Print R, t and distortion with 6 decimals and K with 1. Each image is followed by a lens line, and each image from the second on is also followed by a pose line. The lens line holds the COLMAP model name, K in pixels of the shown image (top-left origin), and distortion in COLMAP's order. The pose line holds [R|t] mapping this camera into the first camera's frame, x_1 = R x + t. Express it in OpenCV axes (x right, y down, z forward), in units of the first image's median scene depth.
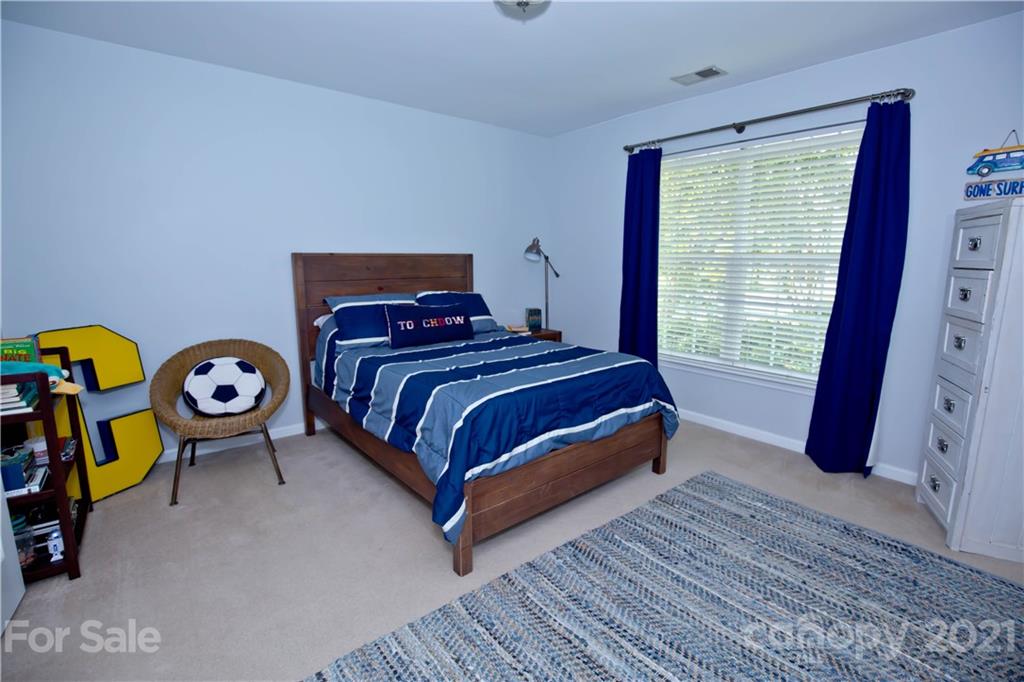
lens RADIAL K [[474.2, 0, 513.8], [0, 474.2, 336.3], [0, 0, 1]] dist [-0.001548, -0.000239]
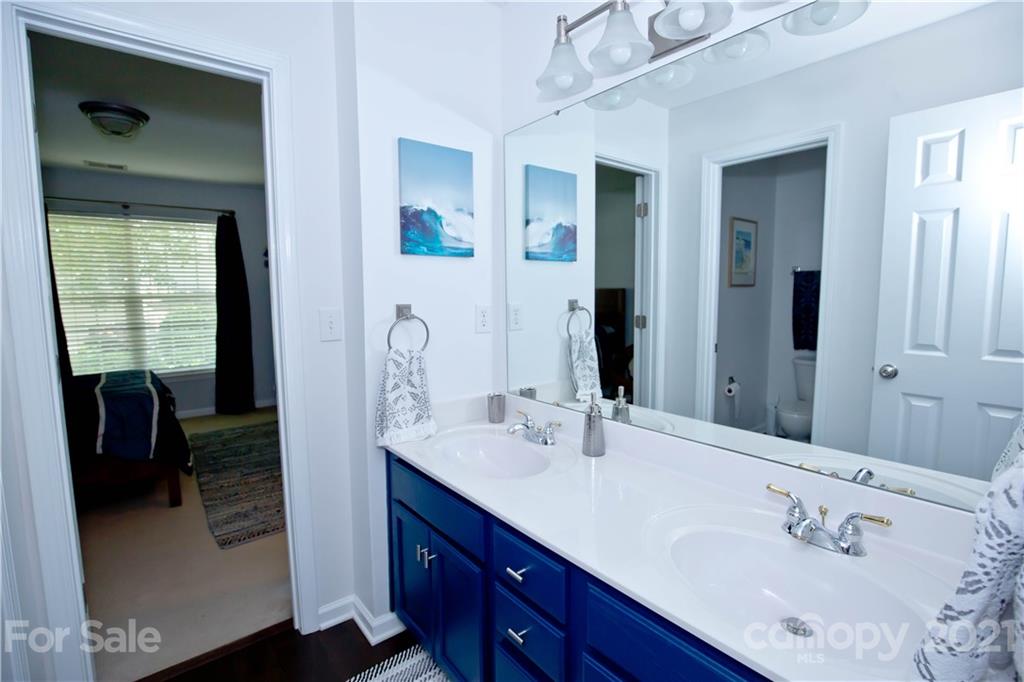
lens RADIAL K [[474.2, 0, 513.8], [0, 474.2, 336.3], [0, 0, 1]] dist [-0.001548, -0.000239]
pose [[0.021916, -0.097494, 0.994995, -1.180508], [0.179414, 0.979461, 0.092020, 0.025714], [-0.983530, 0.176499, 0.038957, -0.152720]]
